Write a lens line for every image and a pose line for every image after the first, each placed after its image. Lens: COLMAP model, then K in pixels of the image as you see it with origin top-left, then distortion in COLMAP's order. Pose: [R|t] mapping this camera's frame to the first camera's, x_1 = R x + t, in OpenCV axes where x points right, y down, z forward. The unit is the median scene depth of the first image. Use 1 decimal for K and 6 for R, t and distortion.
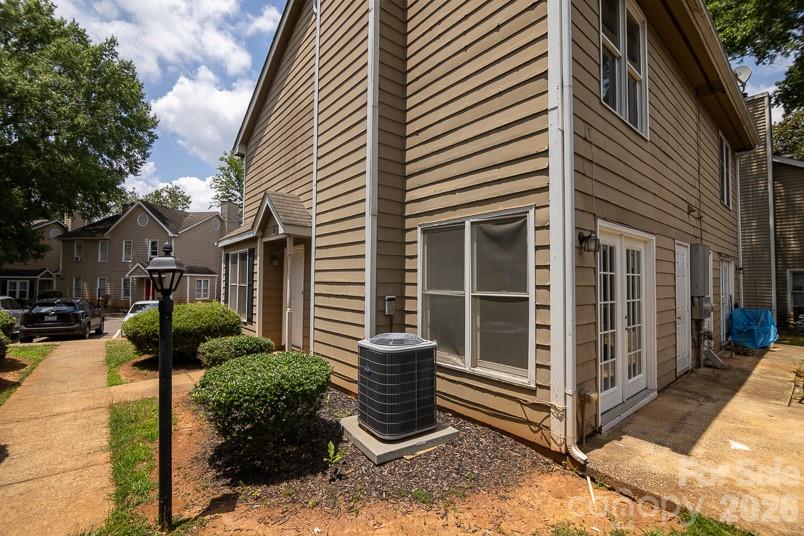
lens RADIAL K [[357.9, 0, 401.2], [0, 357.9, 269.7], [0, 0, 1]] dist [-0.014096, 0.000062]
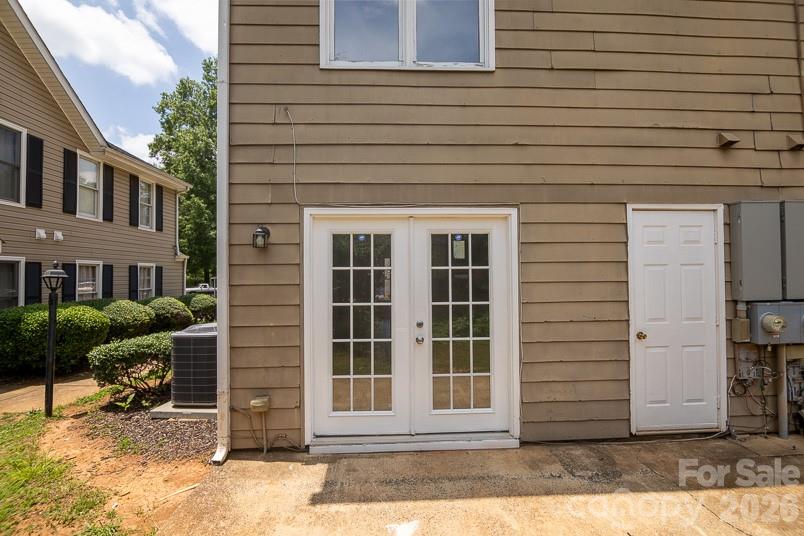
lens RADIAL K [[357.9, 0, 402.4], [0, 357.9, 269.3], [0, 0, 1]] dist [-0.014096, 0.000062]
pose [[0.791237, -0.025470, -0.610979, 1.409747], [0.036470, 0.999319, 0.005571, 0.012789], [0.610422, -0.026690, 0.791627, 0.499870]]
